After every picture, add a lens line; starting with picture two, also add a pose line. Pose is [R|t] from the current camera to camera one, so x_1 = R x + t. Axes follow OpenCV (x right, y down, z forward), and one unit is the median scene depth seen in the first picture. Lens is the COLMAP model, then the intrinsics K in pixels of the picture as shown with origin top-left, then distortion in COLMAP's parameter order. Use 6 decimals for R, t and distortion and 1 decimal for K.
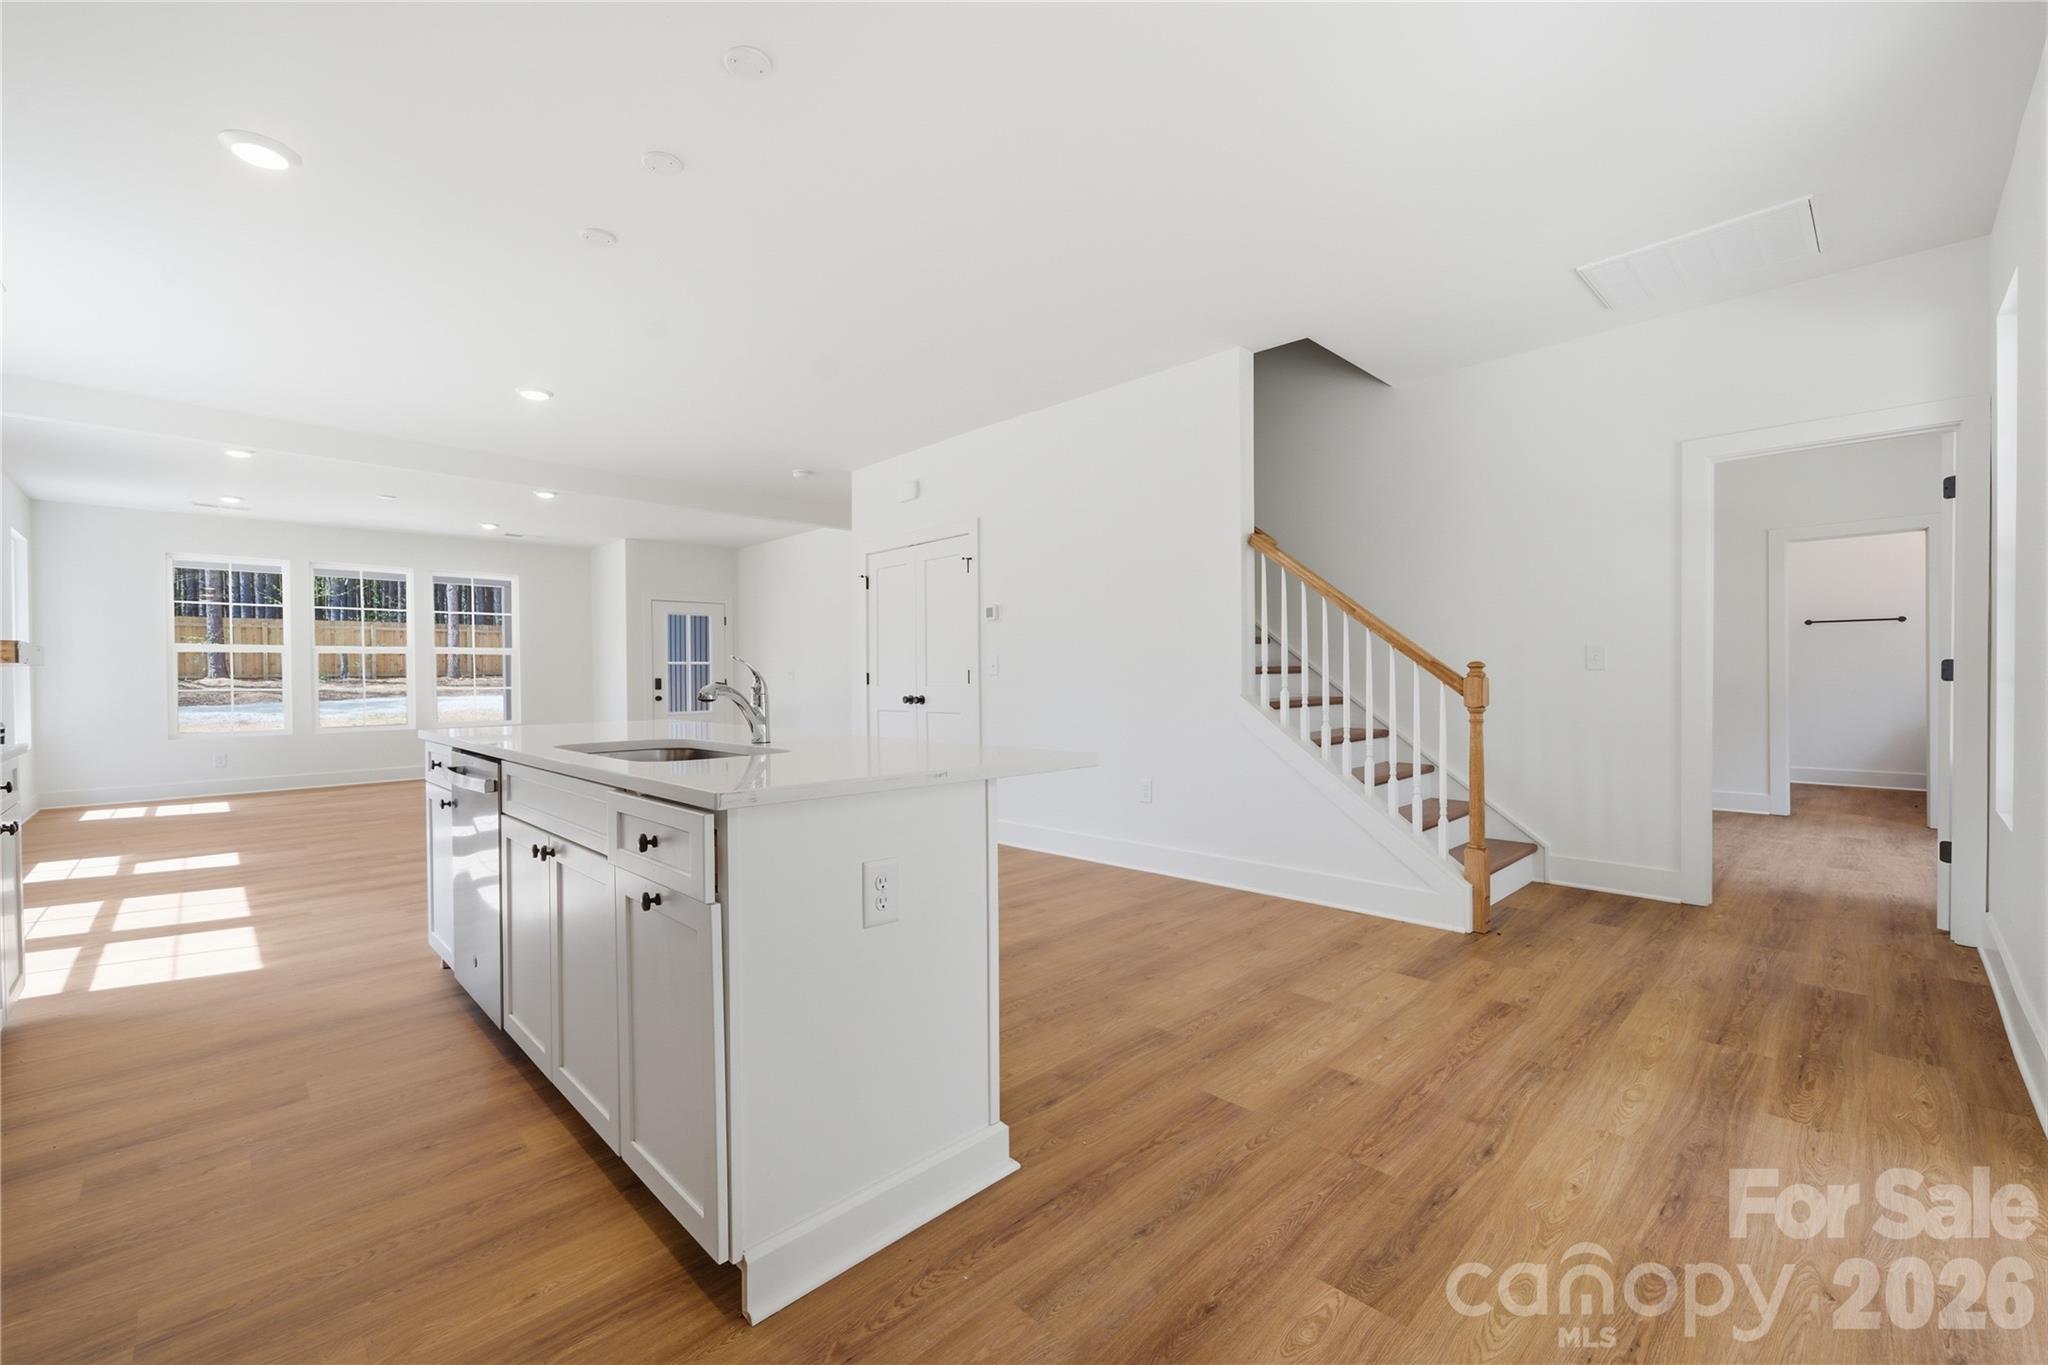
lens RADIAL K [[854.4, 0, 1047.9], [0, 854.4, 681.3], [0, 0, 1]] dist [-0.017606, 0.005267]
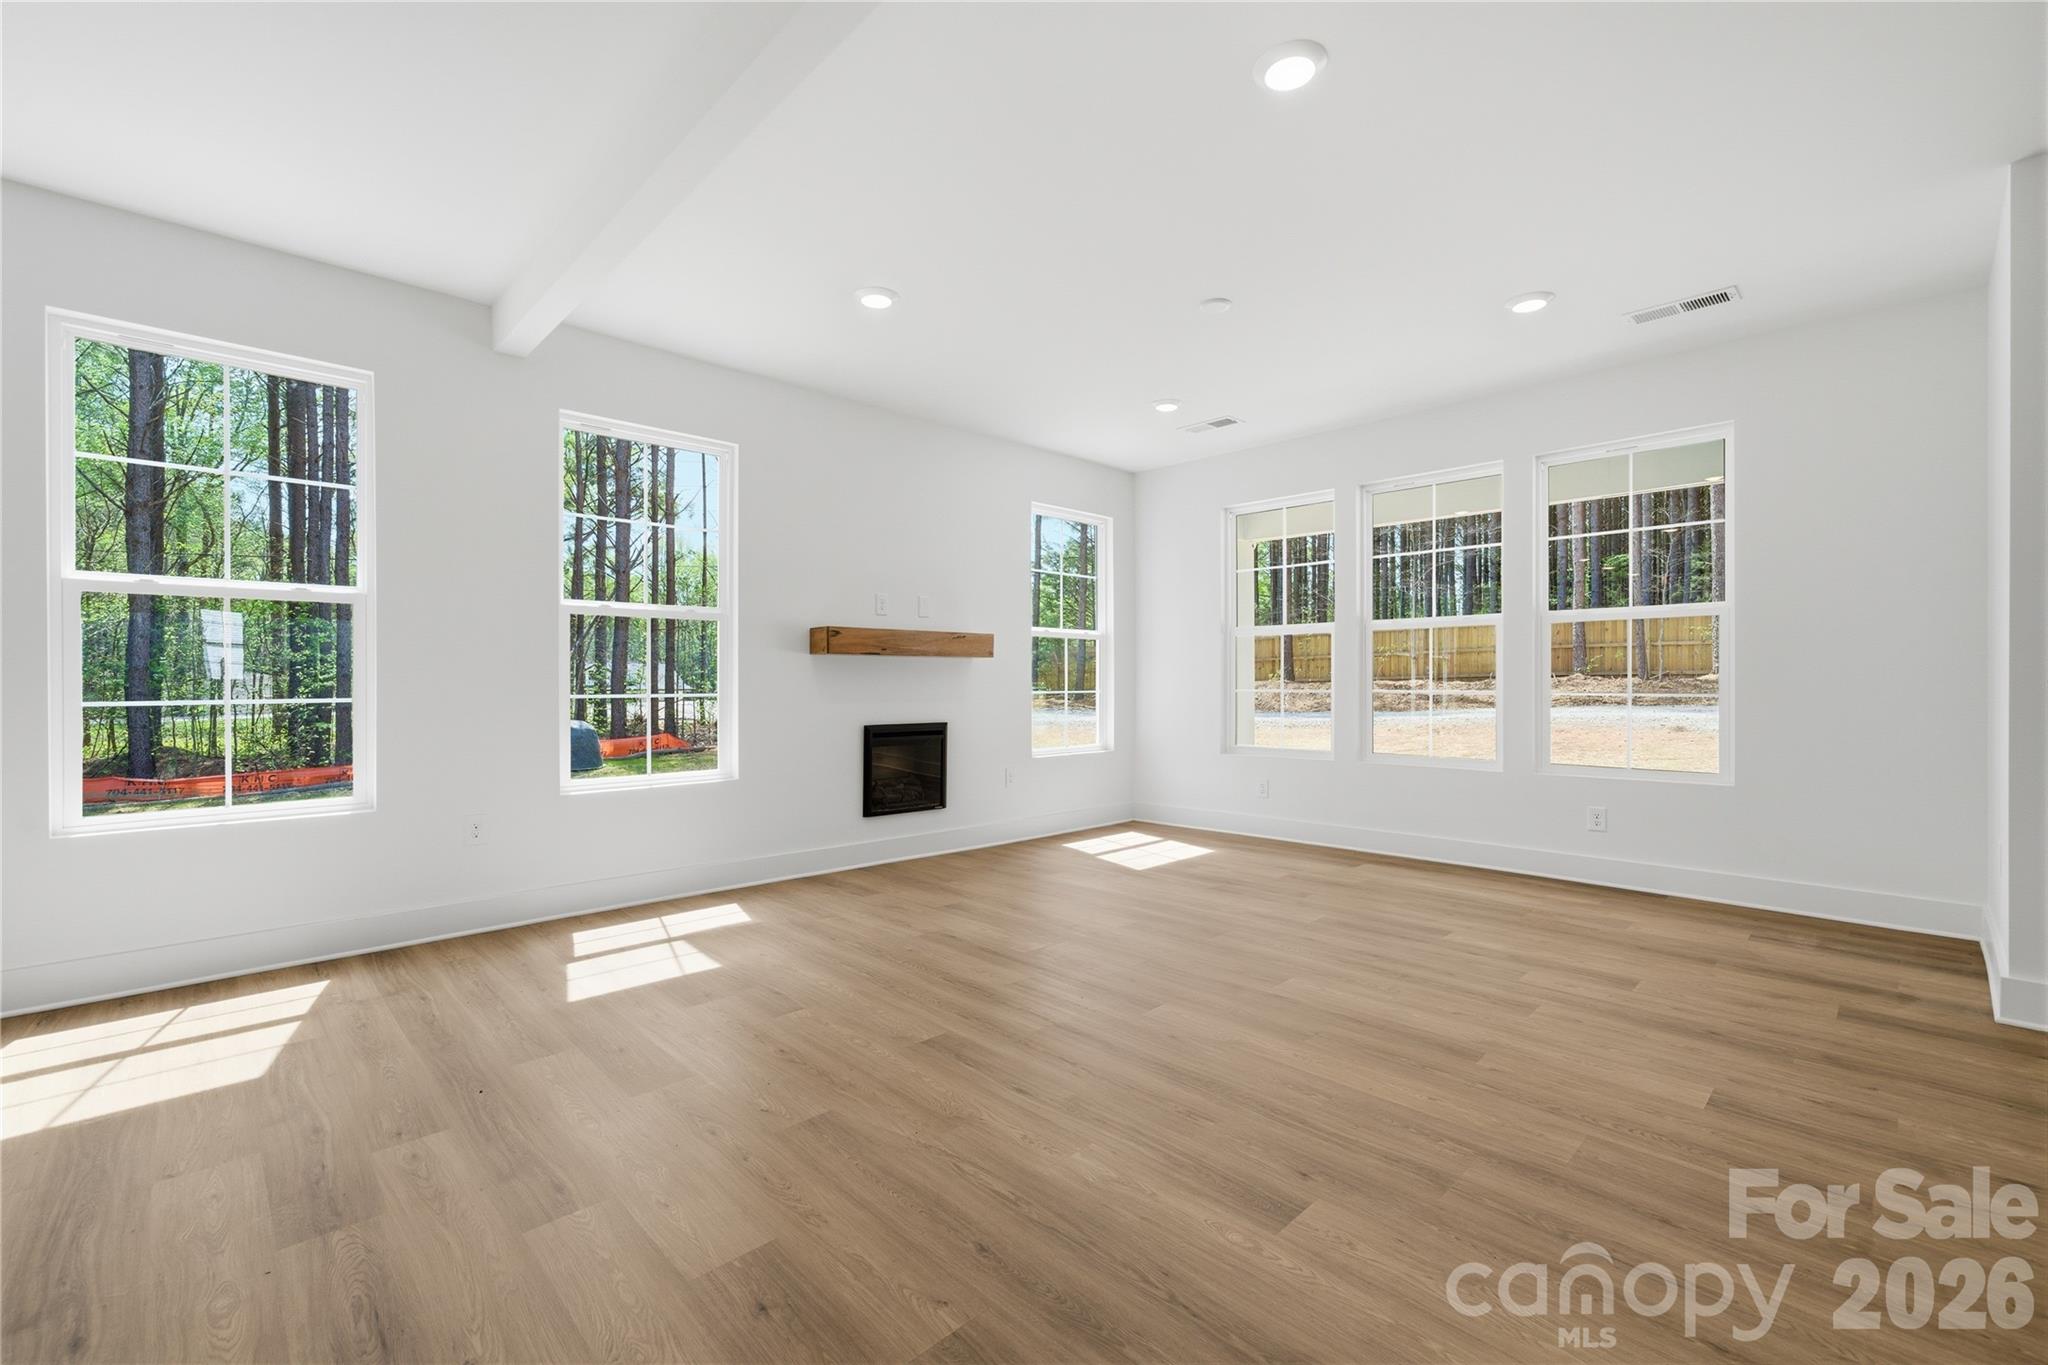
lens RADIAL K [[854.4, 0, 996.0], [0, 854.4, 692.9], [0, 0, 1]] dist [-0.017606, 0.005267]
pose [[-0.022023, 0.024131, -0.999466, -0.205748], [-0.005177, 0.999693, 0.024250, -0.003695], [0.999744, 0.005708, -0.021892, 0.654183]]
